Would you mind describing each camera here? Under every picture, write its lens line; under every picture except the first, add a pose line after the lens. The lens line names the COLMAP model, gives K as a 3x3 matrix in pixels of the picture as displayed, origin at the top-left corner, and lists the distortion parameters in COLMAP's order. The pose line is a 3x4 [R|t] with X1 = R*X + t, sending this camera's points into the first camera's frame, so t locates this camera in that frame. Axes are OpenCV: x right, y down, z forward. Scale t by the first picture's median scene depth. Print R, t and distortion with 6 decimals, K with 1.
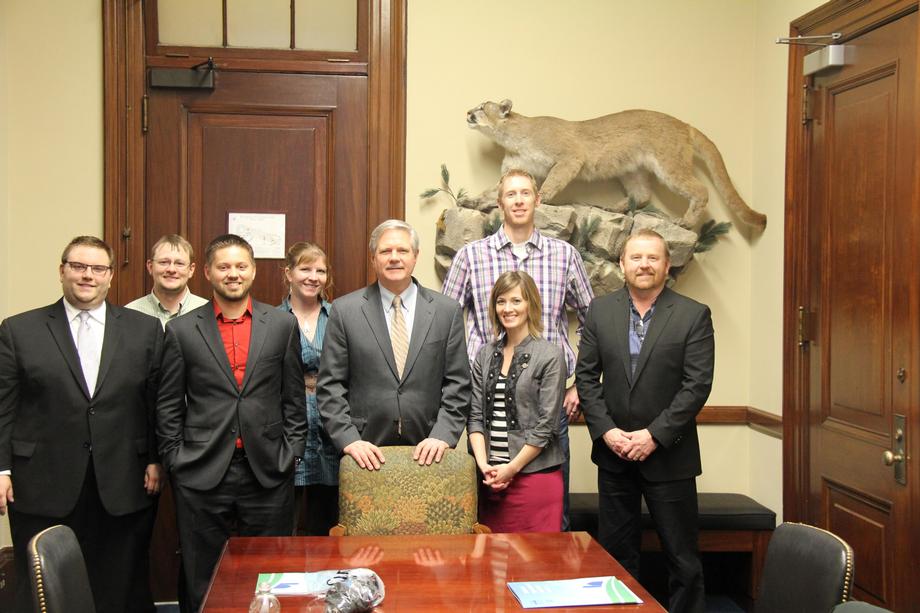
lens RADIAL K [[1279.1, 0, 455.8], [0, 1279.1, 289.1], [0, 0, 1]] dist [0.167989, 0.000000]
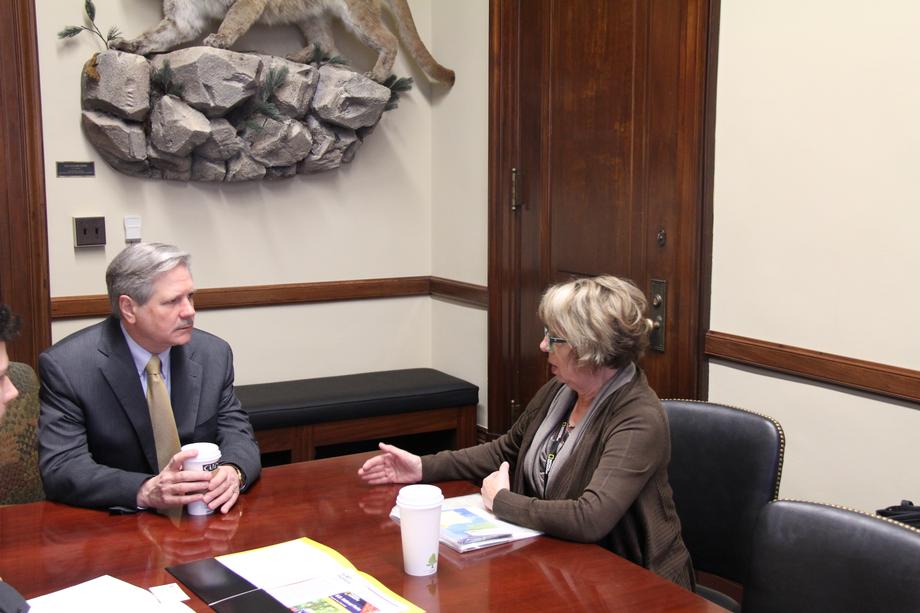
lens RADIAL K [[1157.4, 0, 439.6], [0, 1157.4, 273.8], [0, 0, 1]] dist [0.103164, 0.000000]
pose [[0.910509, -0.053296, 0.410041, -0.121433], [0.012018, 0.994651, 0.102595, 0.002404], [-0.413315, -0.088486, 0.906278, 0.237904]]
